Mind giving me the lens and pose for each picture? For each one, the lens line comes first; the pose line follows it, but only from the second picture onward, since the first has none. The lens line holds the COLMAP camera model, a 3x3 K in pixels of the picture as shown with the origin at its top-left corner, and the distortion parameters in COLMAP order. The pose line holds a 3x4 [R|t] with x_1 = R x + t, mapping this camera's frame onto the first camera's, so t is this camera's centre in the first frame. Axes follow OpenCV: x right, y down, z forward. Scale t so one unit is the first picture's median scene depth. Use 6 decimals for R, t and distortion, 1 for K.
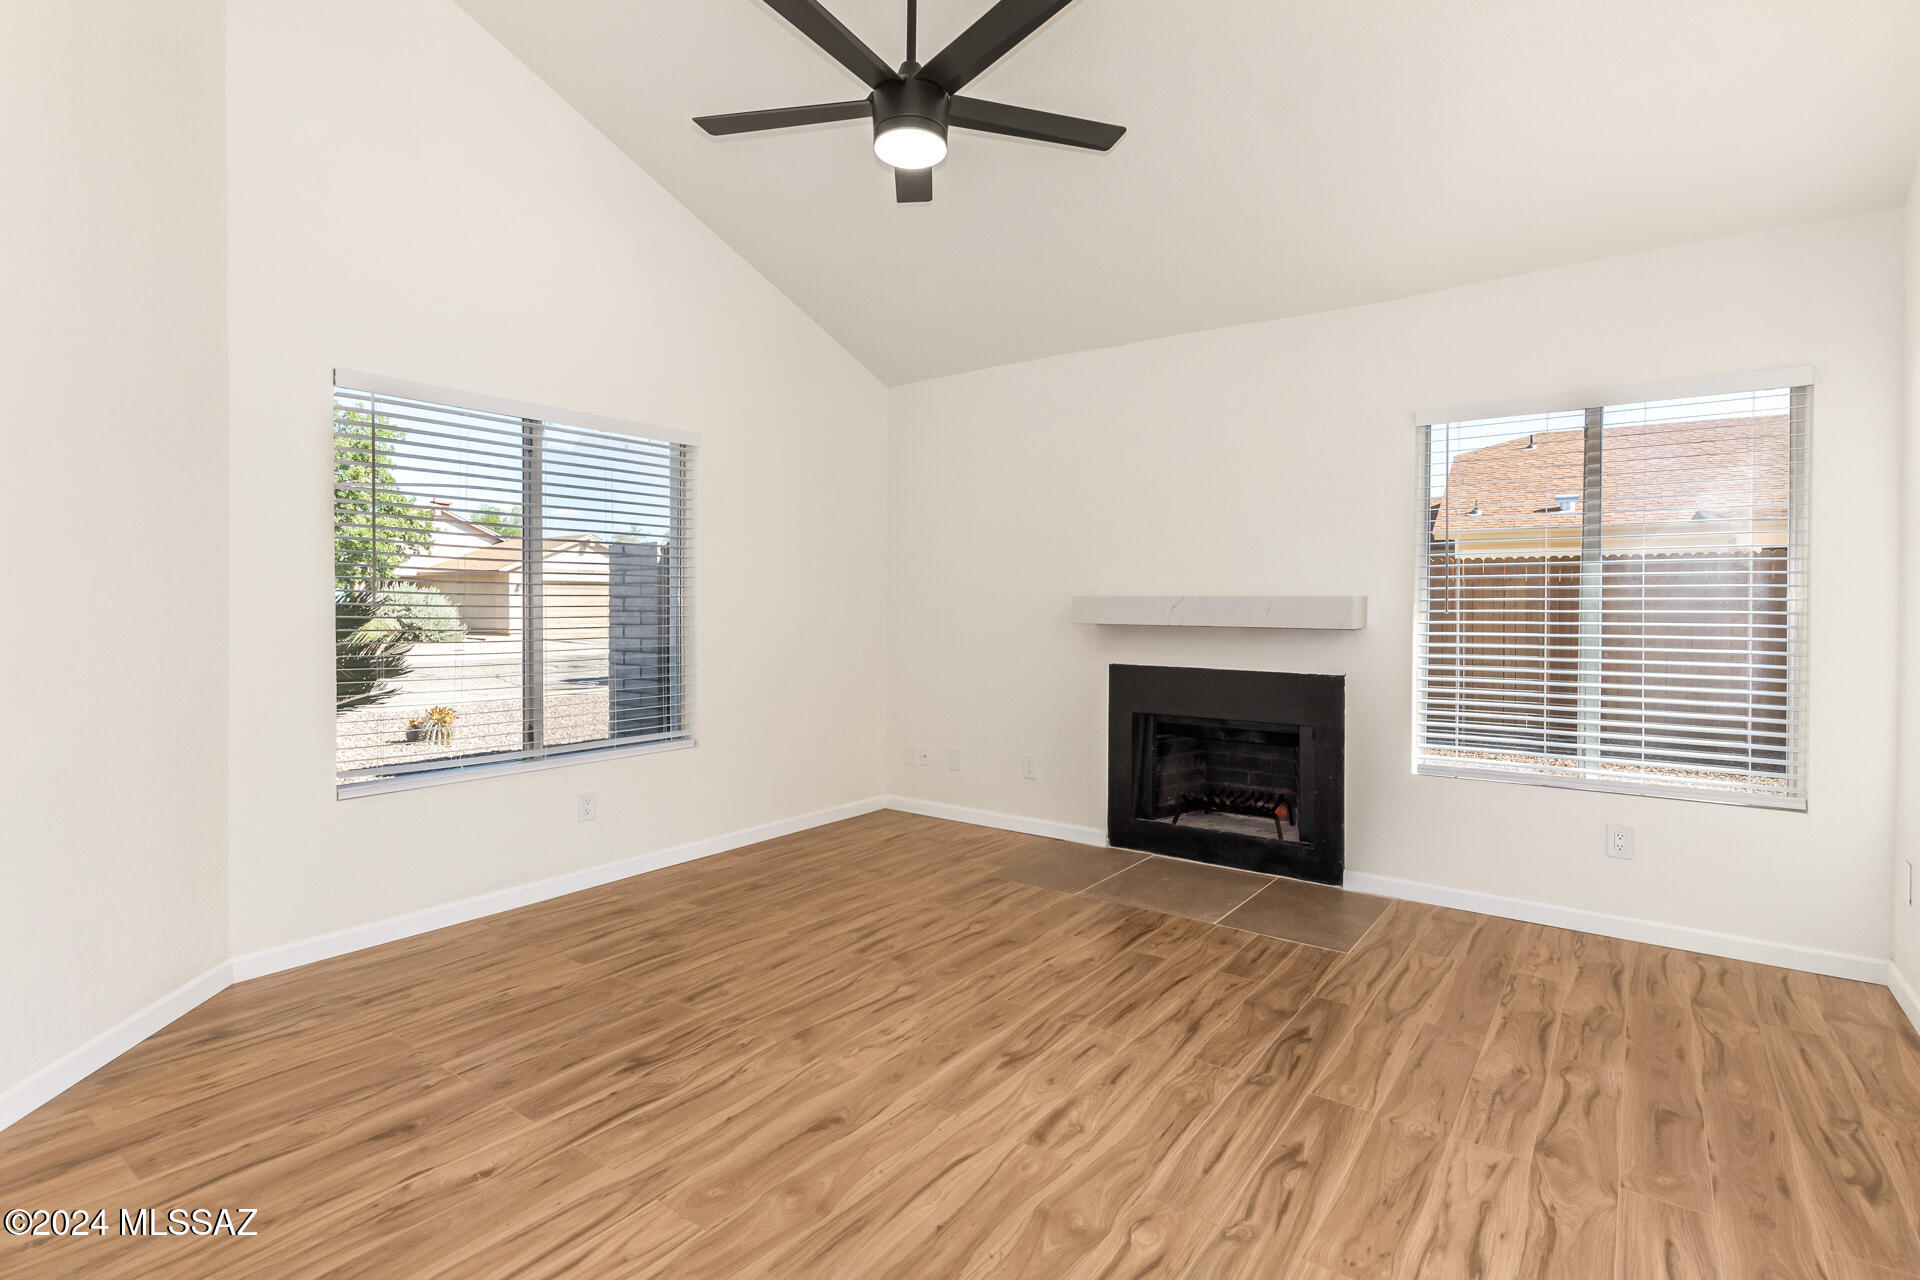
lens RADIAL K [[953.5, 0, 958.8], [0, 953.5, 631.4], [0, 0, 1]] dist [-0.000691, -0.000346]
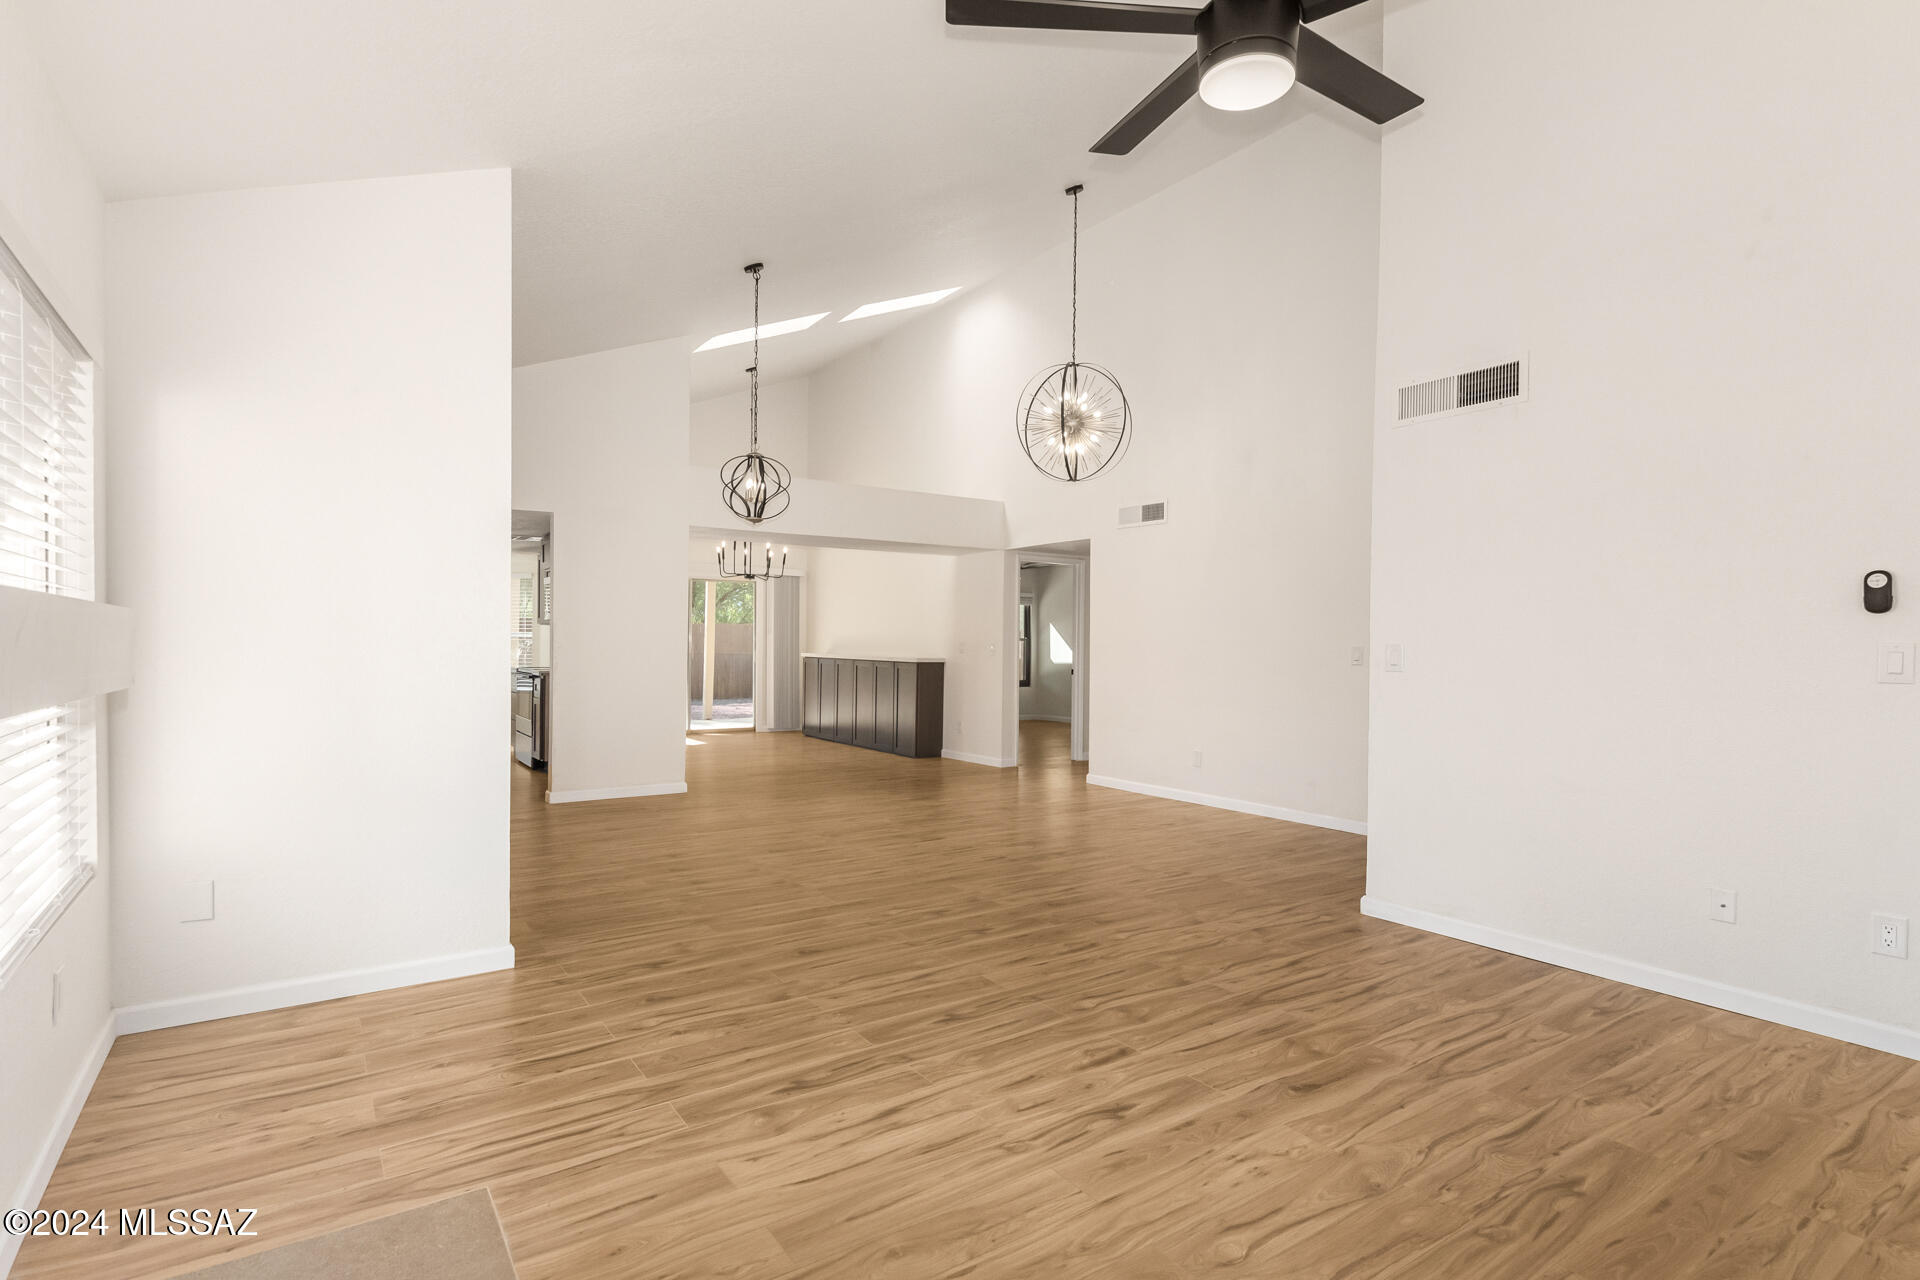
lens RADIAL K [[953.5, 0, 951.9], [0, 953.5, 639.0], [0, 0, 1]] dist [-0.000691, -0.000346]
pose [[-0.942521, -0.012331, 0.333918, -0.112011], [-0.004169, 0.999675, 0.025150, -0.048126], [-0.334120, 0.022312, -0.942266, 2.163049]]
